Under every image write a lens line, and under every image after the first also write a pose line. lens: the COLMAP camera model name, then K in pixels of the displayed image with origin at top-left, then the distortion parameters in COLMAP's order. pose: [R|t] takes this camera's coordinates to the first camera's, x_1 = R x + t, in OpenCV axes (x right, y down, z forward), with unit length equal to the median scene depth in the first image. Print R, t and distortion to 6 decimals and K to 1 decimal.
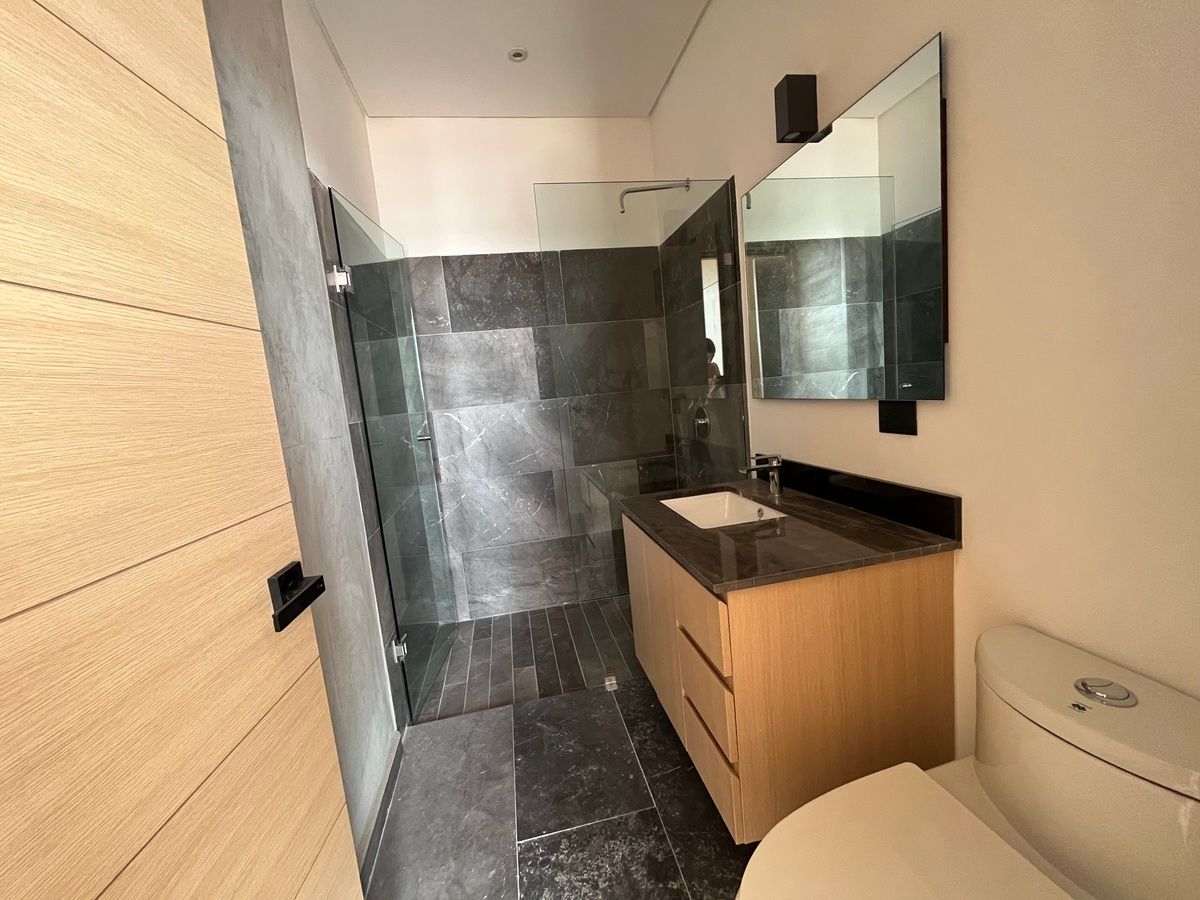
lens RADIAL K [[489.5, 0, 598.7], [0, 489.5, 449.4], [0, 0, 1]] dist [-0.000061, -0.000477]
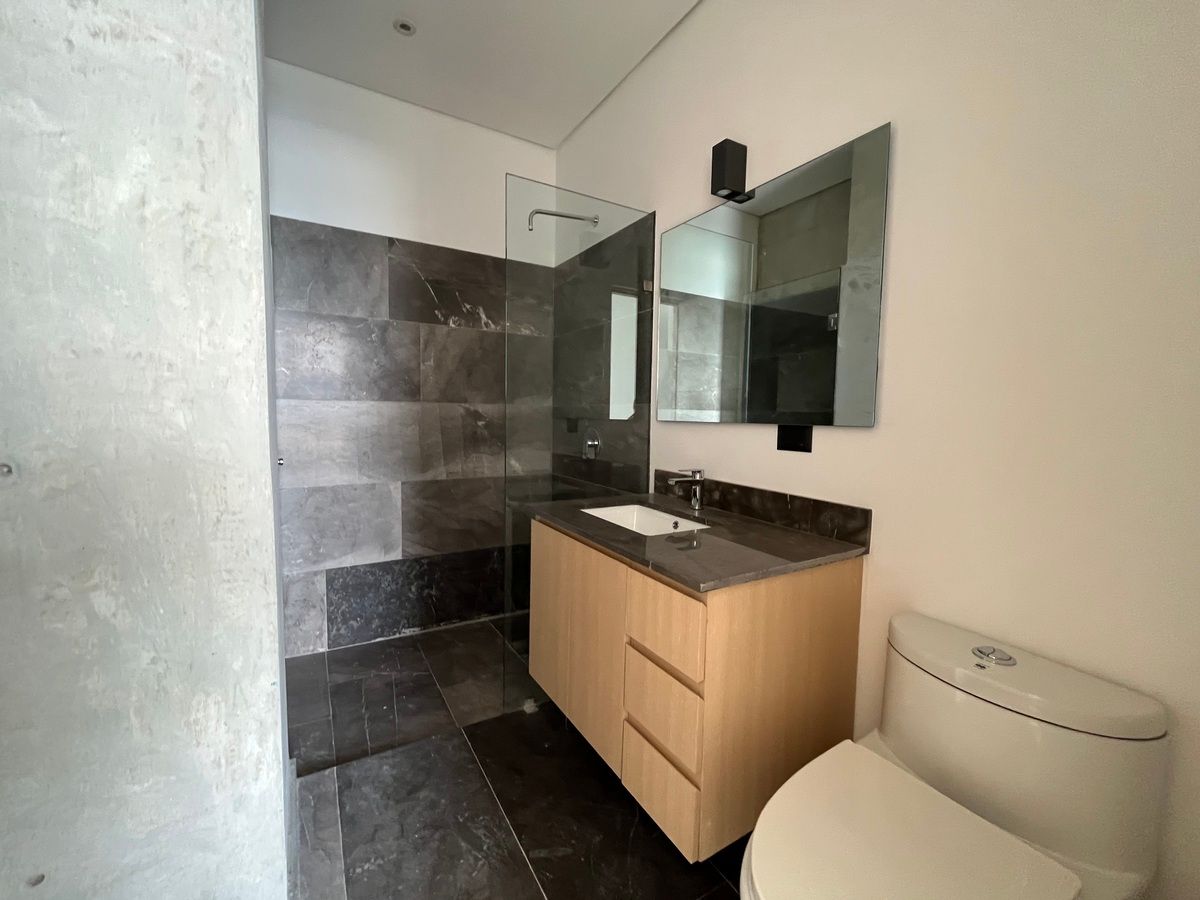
lens RADIAL K [[489.5, 0, 598.7], [0, 489.5, 449.4], [0, 0, 1]] dist [-0.000061, -0.000477]
pose [[0.929498, 0.088678, 0.358007, -0.245232], [-0.069487, 0.995388, -0.066146, 0.053448], [-0.362222, 0.036606, 0.931373, 0.072860]]
